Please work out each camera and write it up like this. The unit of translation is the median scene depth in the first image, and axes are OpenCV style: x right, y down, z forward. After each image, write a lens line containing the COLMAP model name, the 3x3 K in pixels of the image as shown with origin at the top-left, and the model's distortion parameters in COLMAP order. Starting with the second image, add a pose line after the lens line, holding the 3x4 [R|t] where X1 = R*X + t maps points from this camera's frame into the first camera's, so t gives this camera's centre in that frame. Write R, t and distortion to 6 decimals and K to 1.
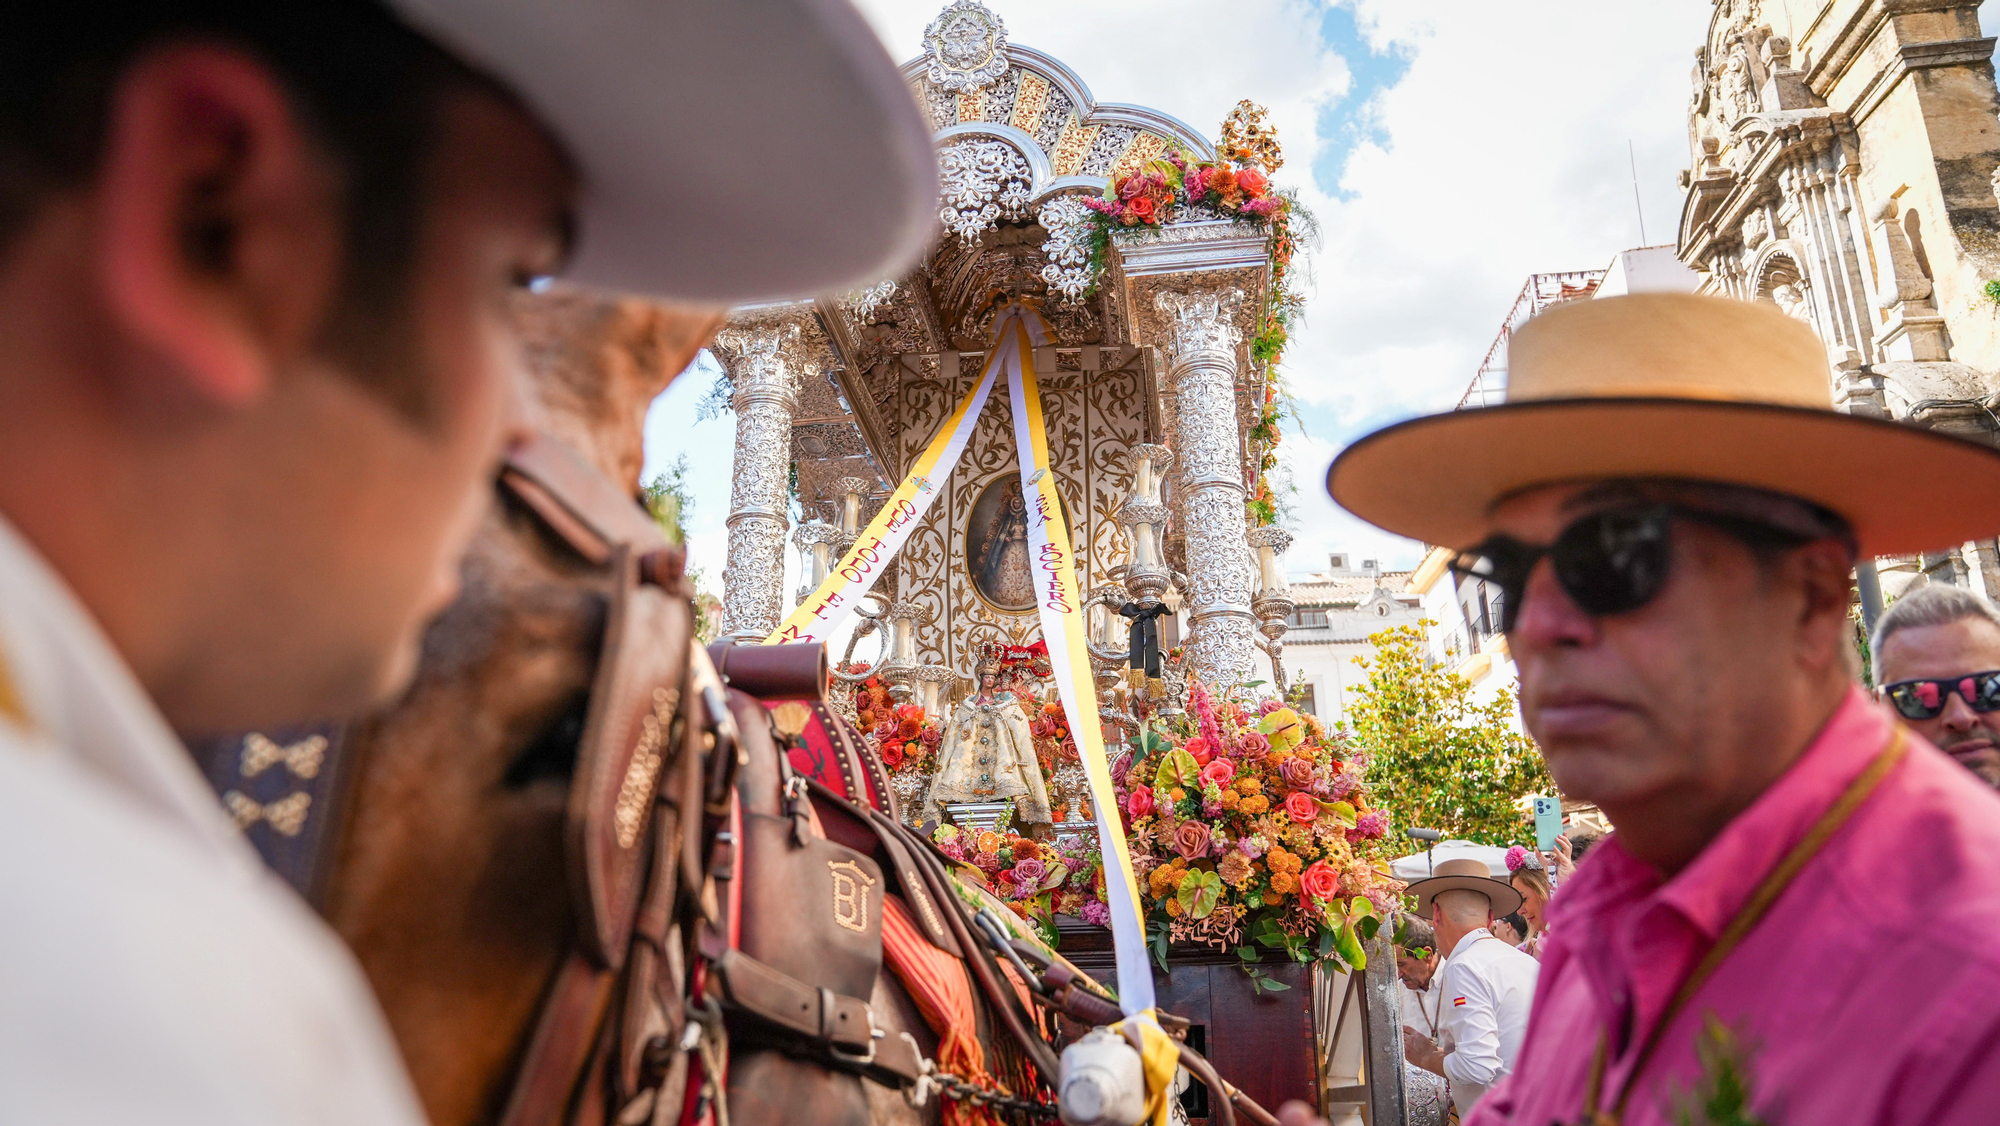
lens RADIAL K [[1420.7, 0, 1000.0], [0, 1420.7, 563.0], [0, 0, 1]] dist [-0.044381, 0.002354]
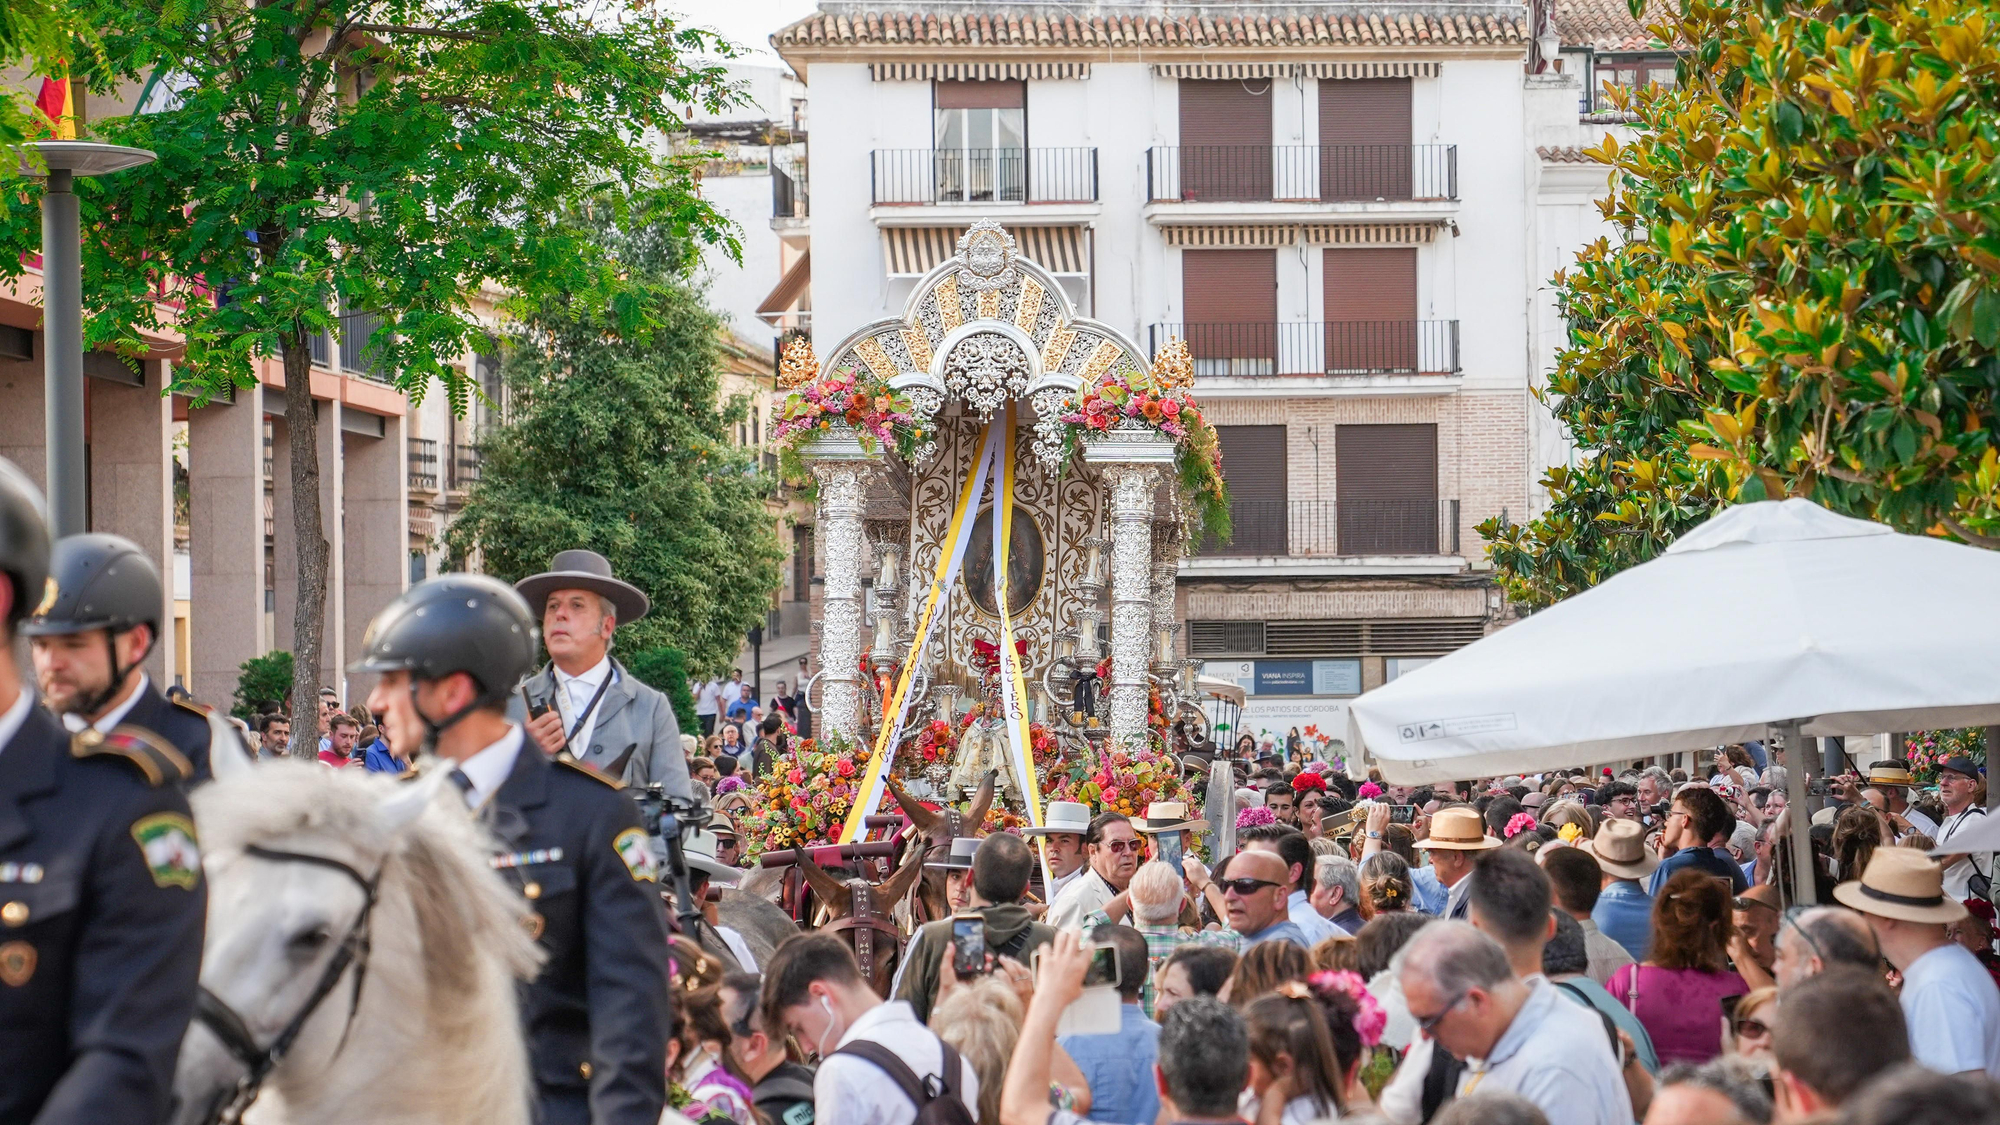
lens RADIAL K [[6362.8, 0, 1000.0], [0, 6362.8, 562.5], [0, 0, 1]] dist [0.030321, 0.034490]
pose [[0.998090, 0.031177, 0.053339, -0.308629], [-0.044295, 0.962956, 0.265995, -1.599574], [-0.043070, -0.267849, 0.962498, -4.731656]]
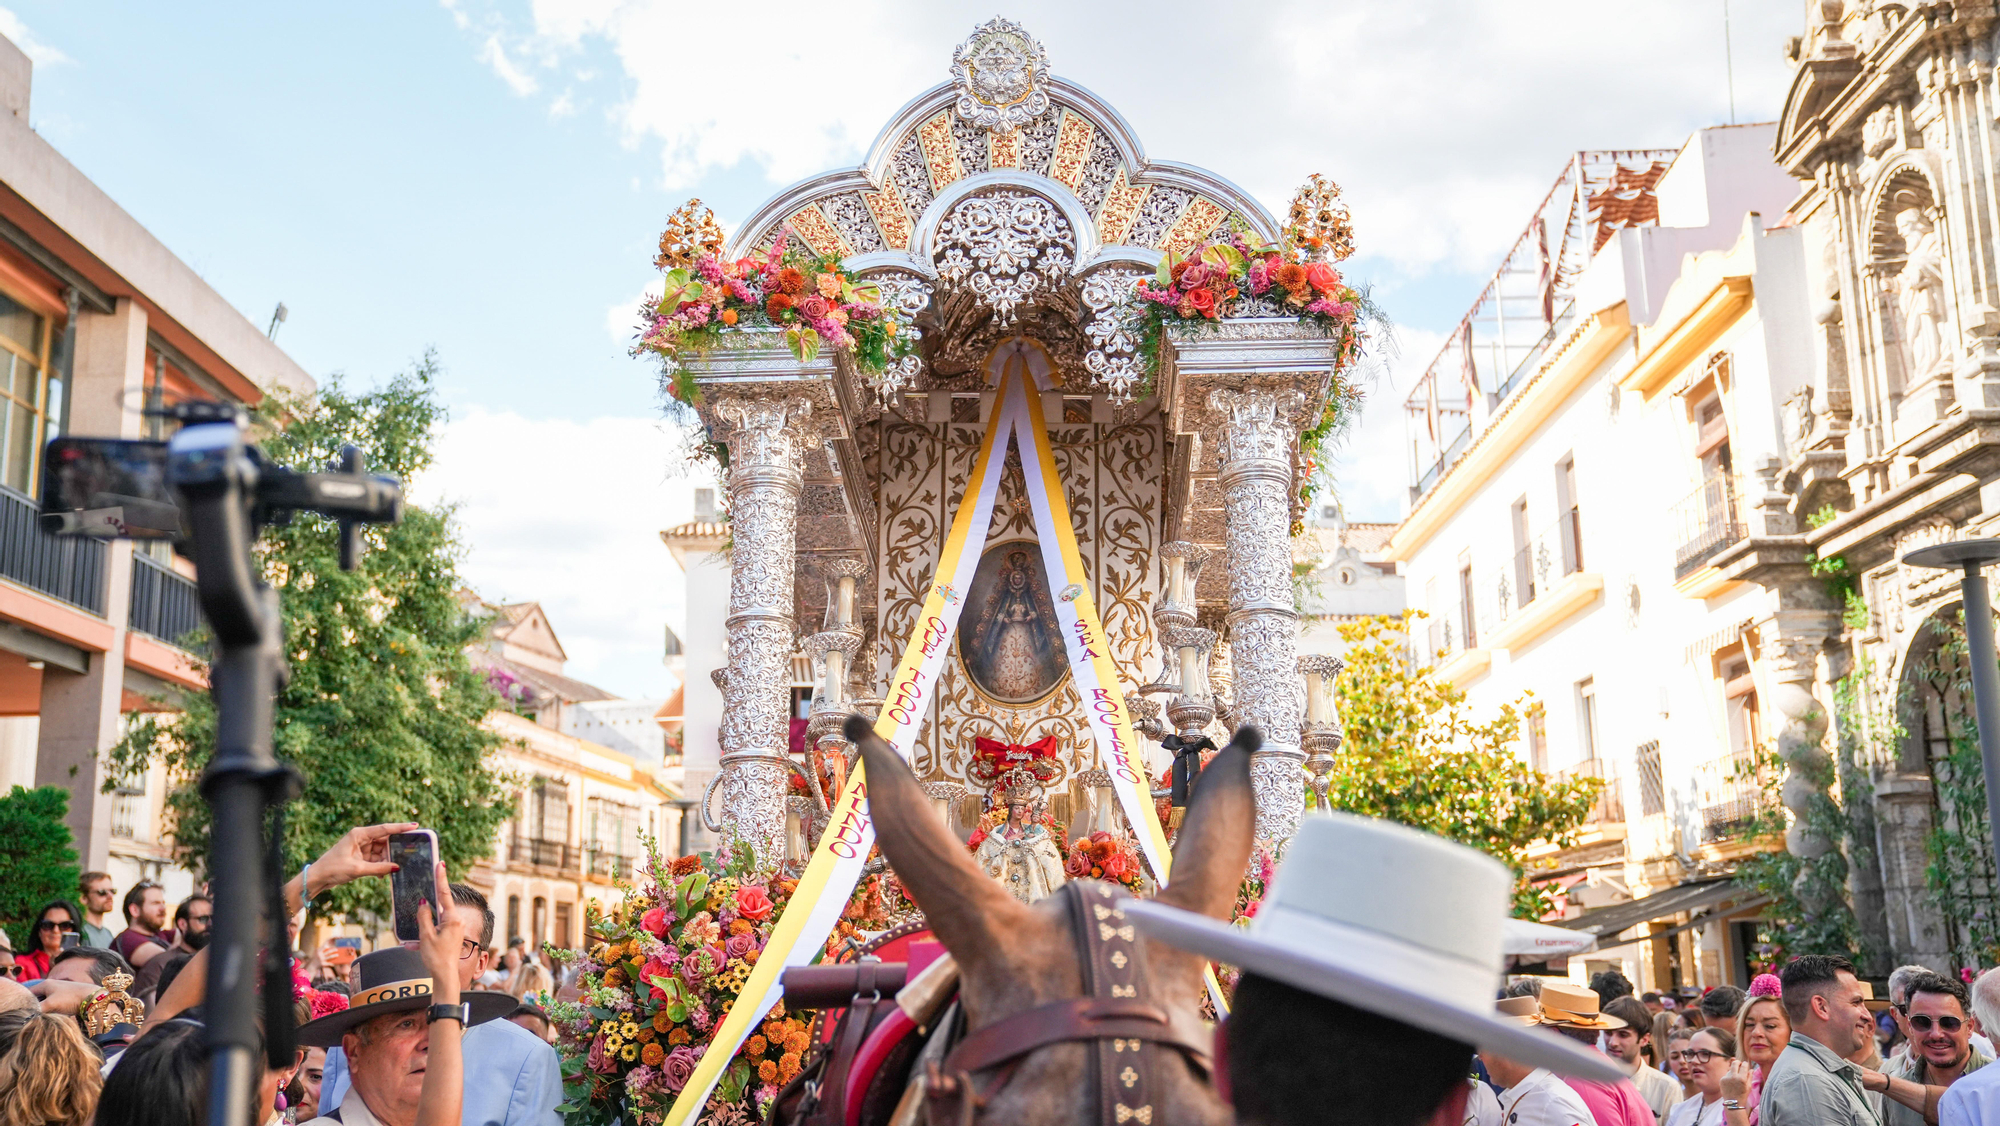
lens RADIAL K [[1974.2, 0, 1000.0], [0, 1974.2, 563.0], [0, 0, 1]] dist [0.115139, -0.044031]
pose [[0.994552, 0.040688, 0.095972, -0.117917], [-0.045176, 0.997962, 0.045067, -0.107486], [-0.093943, -0.049157, 0.994363, -0.219281]]
